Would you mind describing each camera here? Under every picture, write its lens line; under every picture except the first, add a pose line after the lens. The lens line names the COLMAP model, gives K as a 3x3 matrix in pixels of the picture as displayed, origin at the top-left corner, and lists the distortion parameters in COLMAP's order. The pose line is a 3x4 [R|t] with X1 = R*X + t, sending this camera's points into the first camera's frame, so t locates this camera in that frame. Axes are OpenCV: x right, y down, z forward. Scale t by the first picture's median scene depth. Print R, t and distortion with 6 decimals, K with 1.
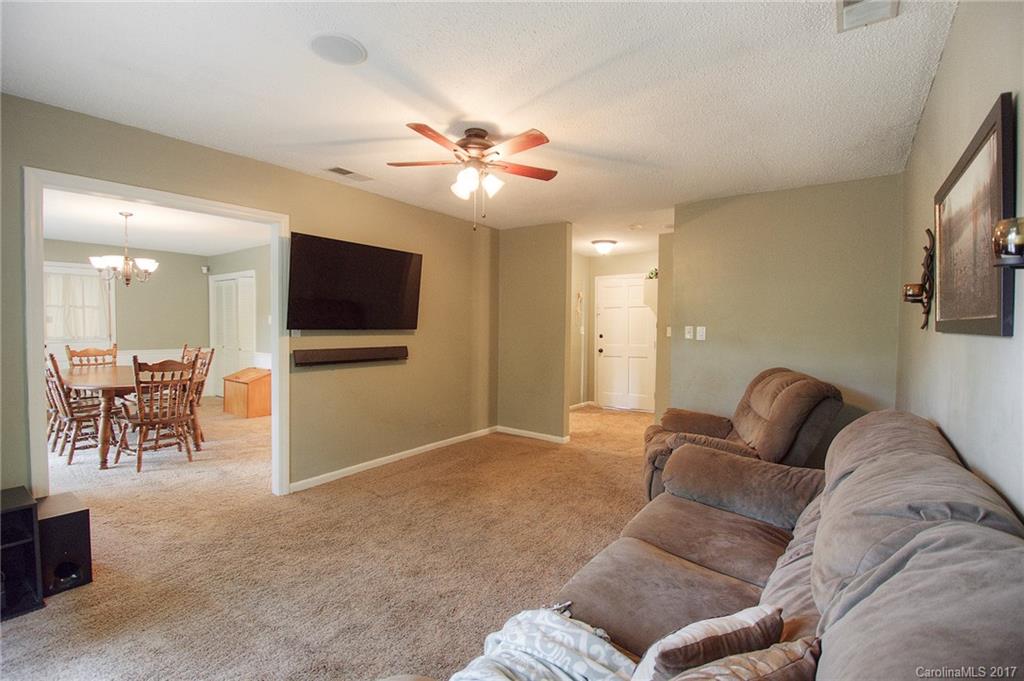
lens RADIAL K [[453.5, 0, 510.5], [0, 453.5, 338.5], [0, 0, 1]] dist [0.016426, -0.022049]
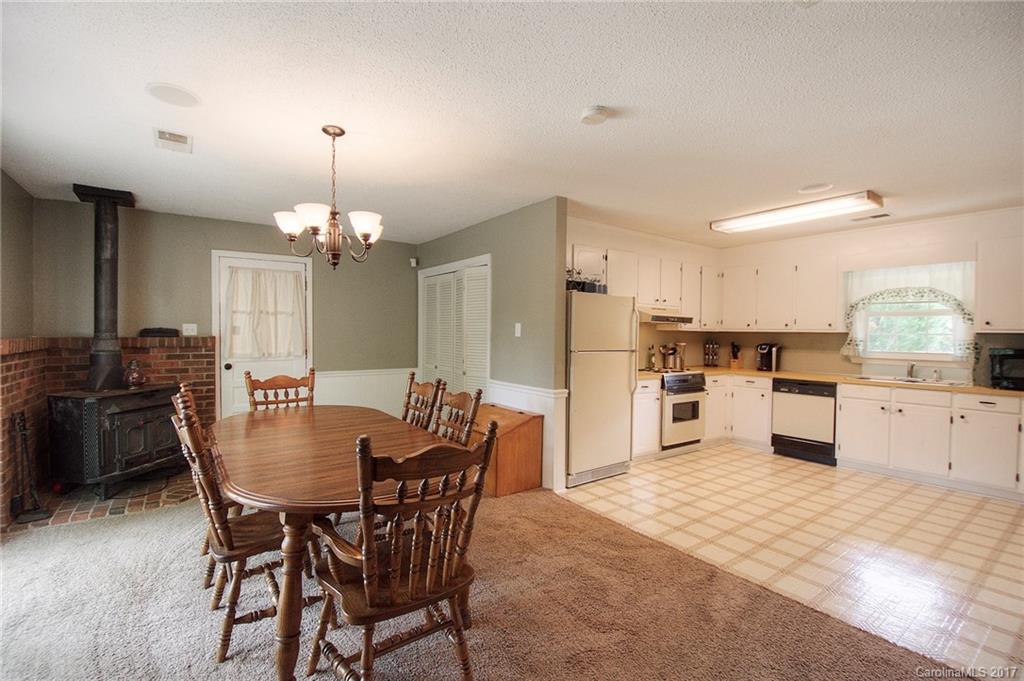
lens RADIAL K [[453.5, 0, 510.5], [0, 453.5, 338.5], [0, 0, 1]] dist [0.016426, -0.022049]
pose [[0.955038, 0.003313, -0.296463, -0.436012], [-0.008186, 0.999851, -0.015197, -0.024339], [0.296369, 0.016941, 0.954923, 0.493470]]
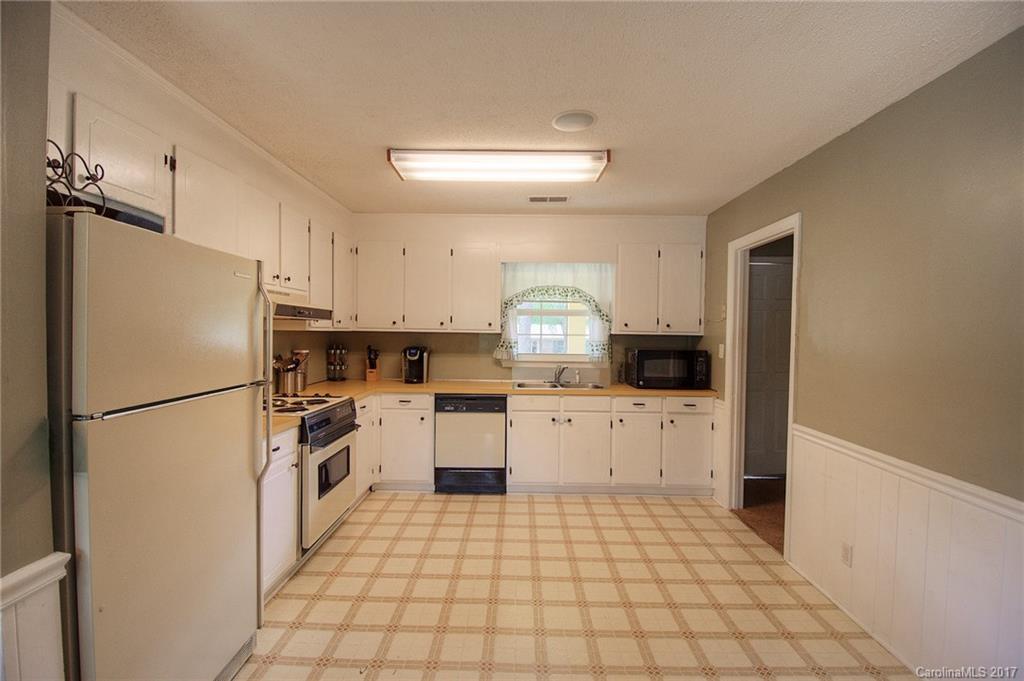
lens RADIAL K [[453.5, 0, 510.5], [0, 453.5, 338.5], [0, 0, 1]] dist [0.016426, -0.022049]
pose [[0.808694, -0.012761, 0.588091, -0.516484], [0.012125, 0.999914, 0.005024, -0.050350], [-0.588105, 0.003068, 0.808779, 0.919895]]
